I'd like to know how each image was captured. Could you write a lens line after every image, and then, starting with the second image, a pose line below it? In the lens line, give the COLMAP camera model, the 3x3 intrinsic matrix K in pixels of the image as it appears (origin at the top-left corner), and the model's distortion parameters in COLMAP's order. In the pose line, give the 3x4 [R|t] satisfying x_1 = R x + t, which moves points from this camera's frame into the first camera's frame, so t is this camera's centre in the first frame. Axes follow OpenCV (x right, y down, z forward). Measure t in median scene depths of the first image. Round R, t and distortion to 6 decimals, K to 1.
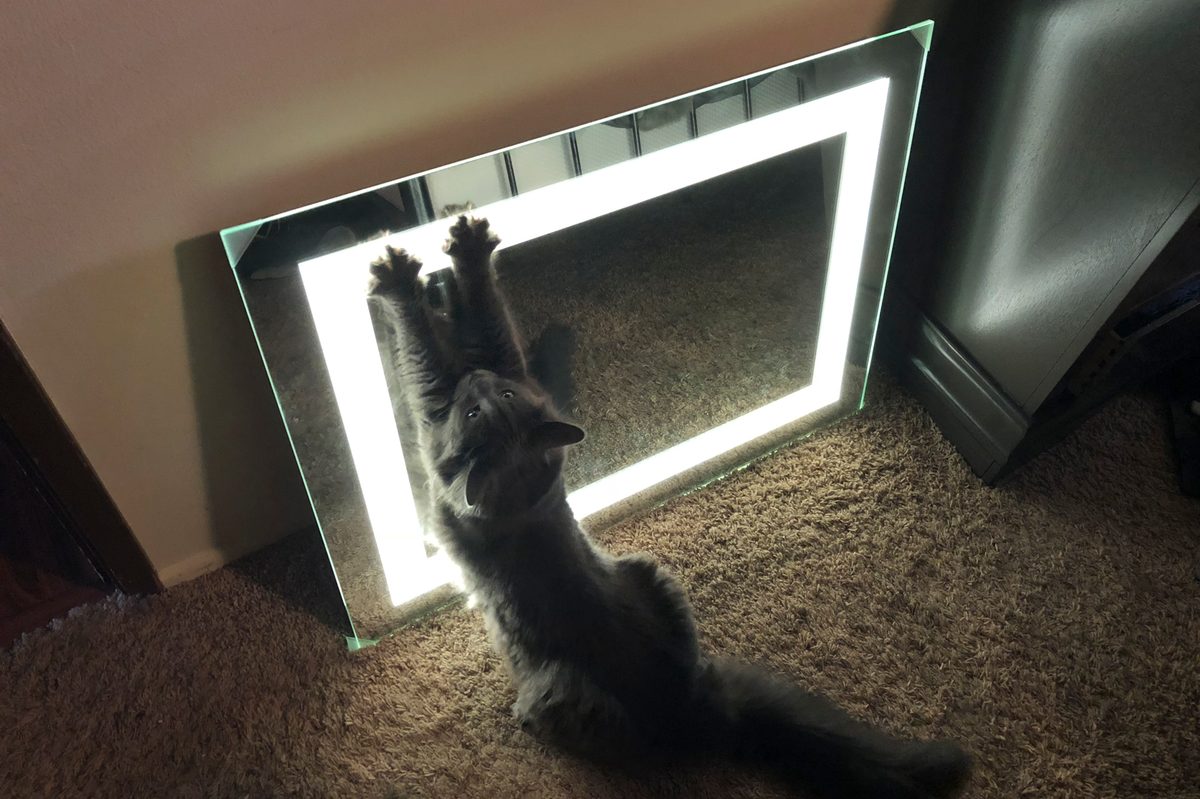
lens RADIAL K [[947.6, 0, 591.8], [0, 947.6, 394.9], [0, 0, 1]] dist [0.061008, -0.001456]
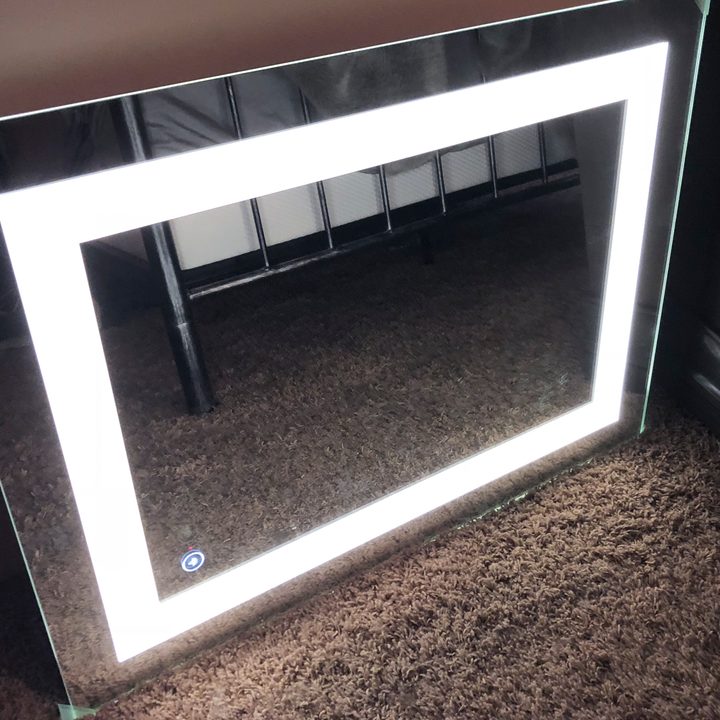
lens RADIAL K [[877.2, 0, 360.0], [0, 877.2, 360.0], [0, 0, 1]] dist [-0.009081, 0.084120]
pose [[0.999155, -0.019454, 0.036200, -0.019443], [0.024474, 0.989295, -0.143860, 0.066538], [-0.033014, 0.144624, 0.988936, 0.179734]]
